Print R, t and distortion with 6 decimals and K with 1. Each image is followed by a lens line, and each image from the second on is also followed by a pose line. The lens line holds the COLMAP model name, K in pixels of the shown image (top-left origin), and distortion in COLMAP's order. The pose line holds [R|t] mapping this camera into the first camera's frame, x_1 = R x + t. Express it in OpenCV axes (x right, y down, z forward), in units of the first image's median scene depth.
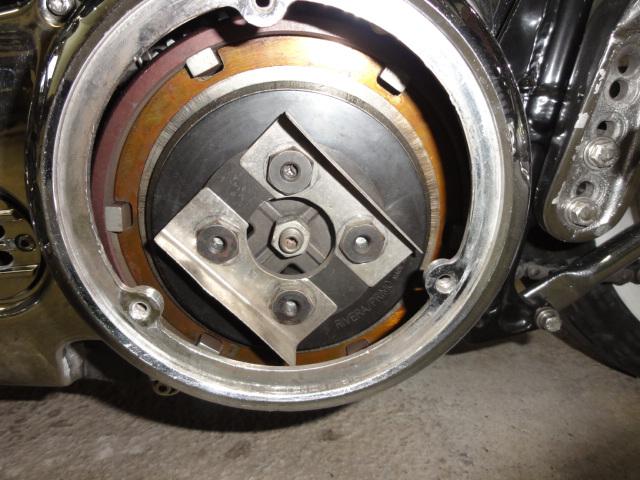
lens RADIAL K [[452.7, 0, 320.0], [0, 452.7, 240.0], [0, 0, 1]] dist [-0.003127, 0.001373]
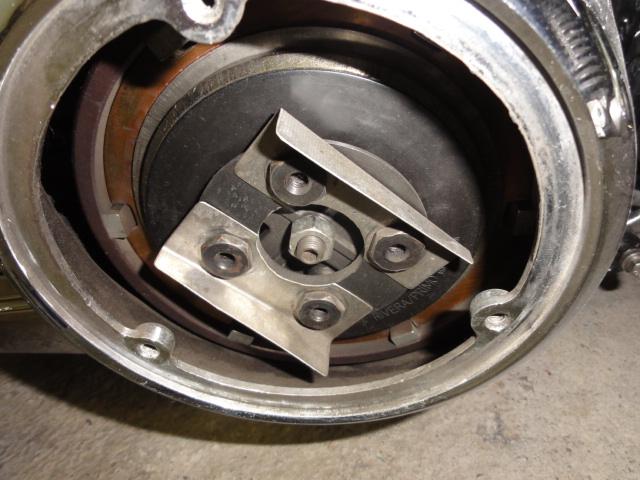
lens RADIAL K [[452.7, 0, 320.0], [0, 452.7, 240.0], [0, 0, 1]] dist [-0.003127, 0.001373]
pose [[0.986701, -0.032899, -0.159179, 0.090329], [0.082771, 0.944518, 0.317860, -0.289245], [0.139890, -0.326808, 0.934680, 0.230484]]
